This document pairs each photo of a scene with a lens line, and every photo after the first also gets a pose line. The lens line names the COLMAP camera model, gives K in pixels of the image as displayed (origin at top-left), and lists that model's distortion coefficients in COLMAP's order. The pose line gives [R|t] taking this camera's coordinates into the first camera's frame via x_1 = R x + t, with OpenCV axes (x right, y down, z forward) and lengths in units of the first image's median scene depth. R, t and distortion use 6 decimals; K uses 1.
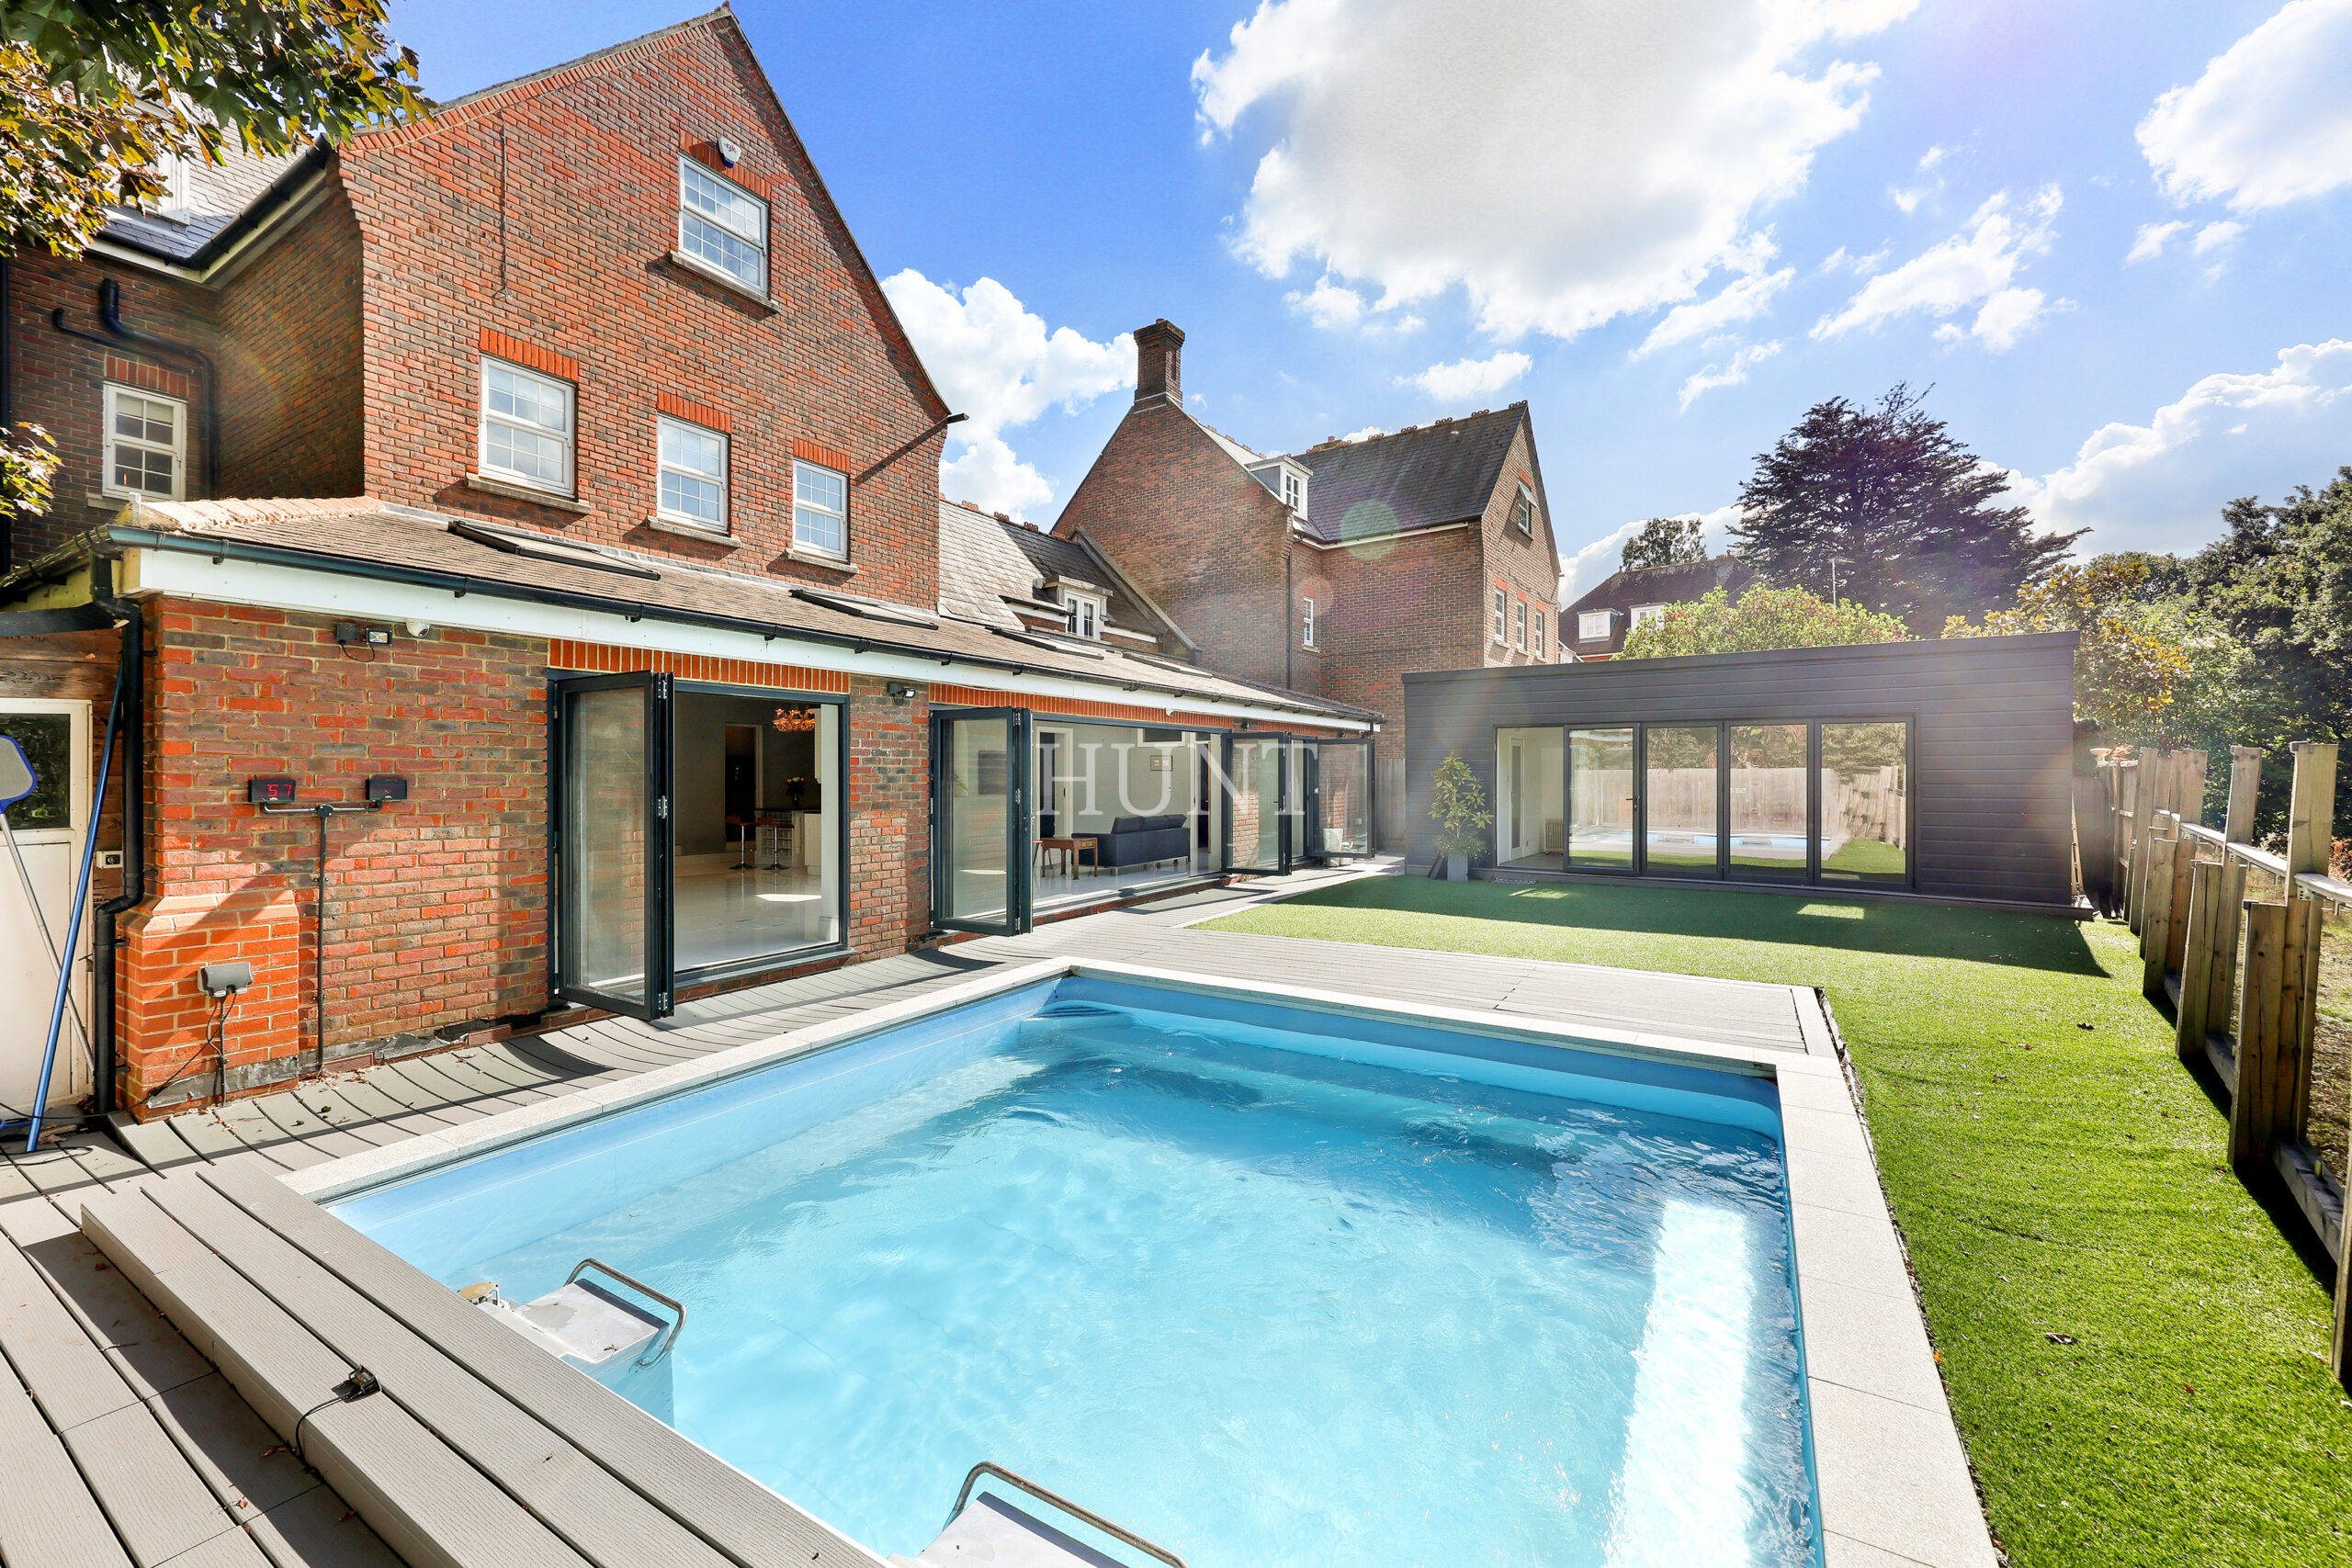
lens RADIAL K [[940.7, 0, 1177.2], [0, 940.7, 752.3], [0, 0, 1]] dist [-0.001364, -0.000104]
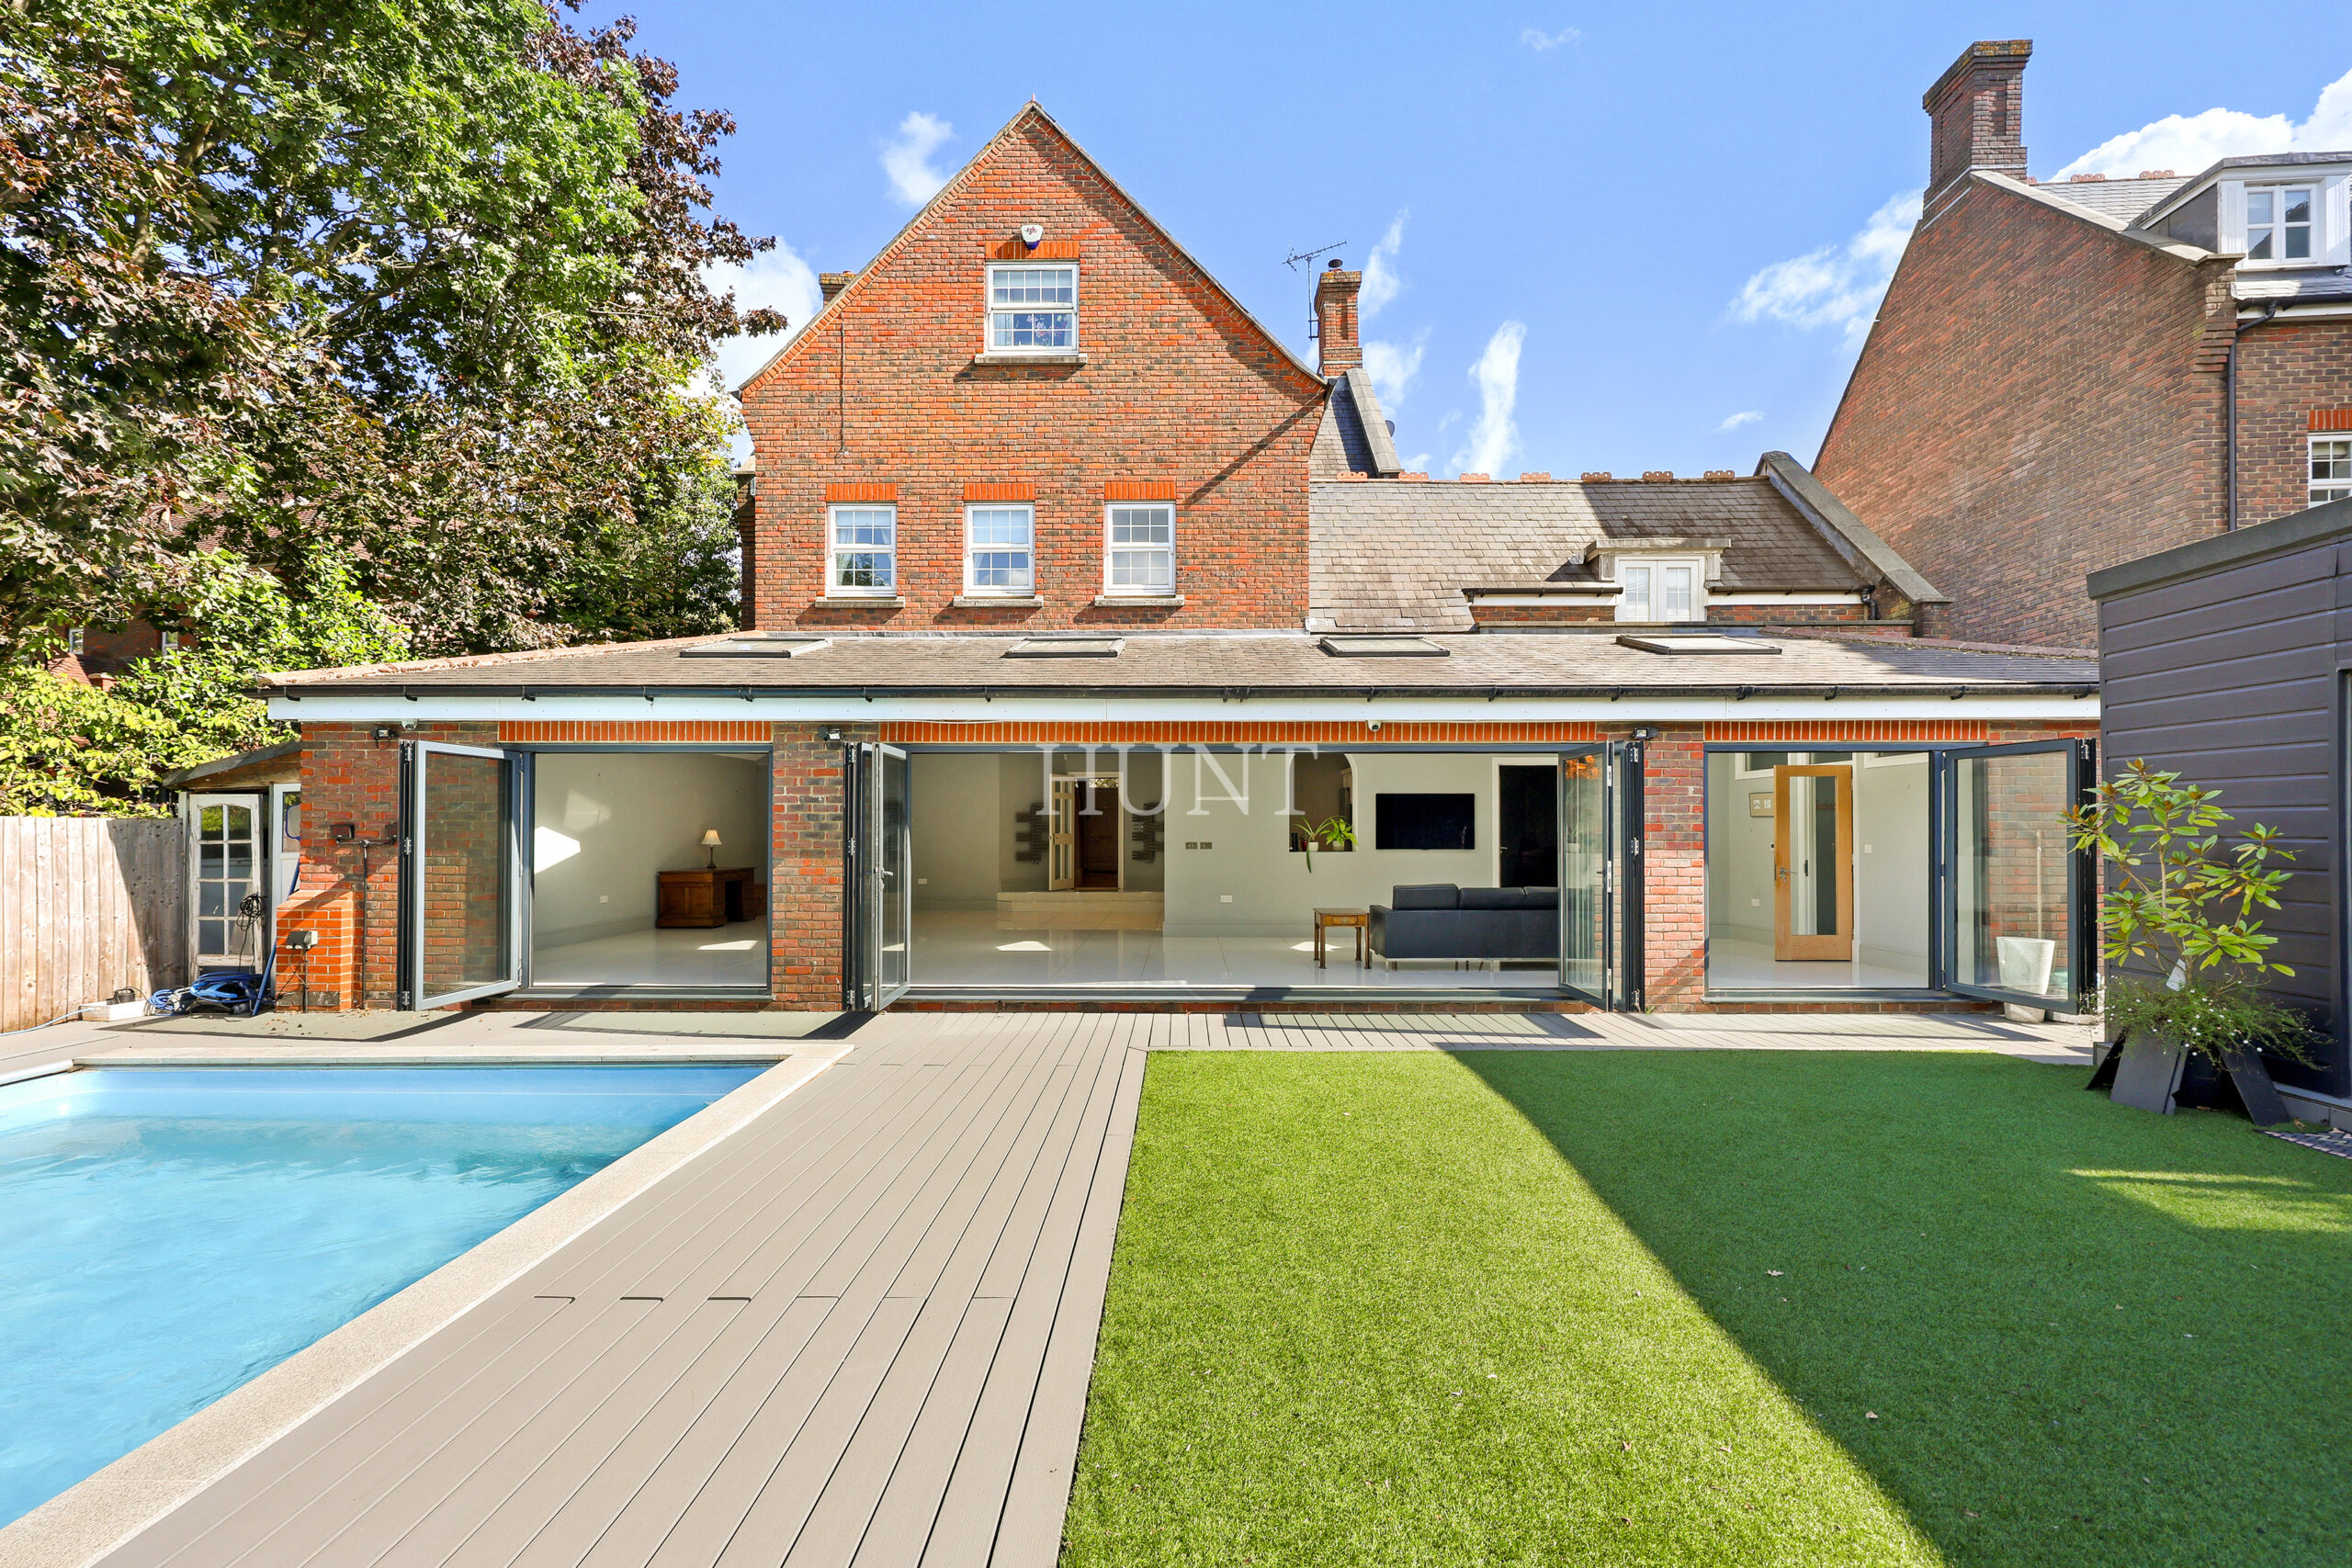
lens RADIAL K [[966.4, 0, 1165.9], [0, 966.4, 800.7], [0, 0, 1]] dist [0.000213, -0.000097]
pose [[0.505767, -0.025198, -0.862302, 0.557281], [0.020307, 0.999644, -0.017300, 0.020490], [0.862431, -0.008761, 0.506099, 0.614482]]
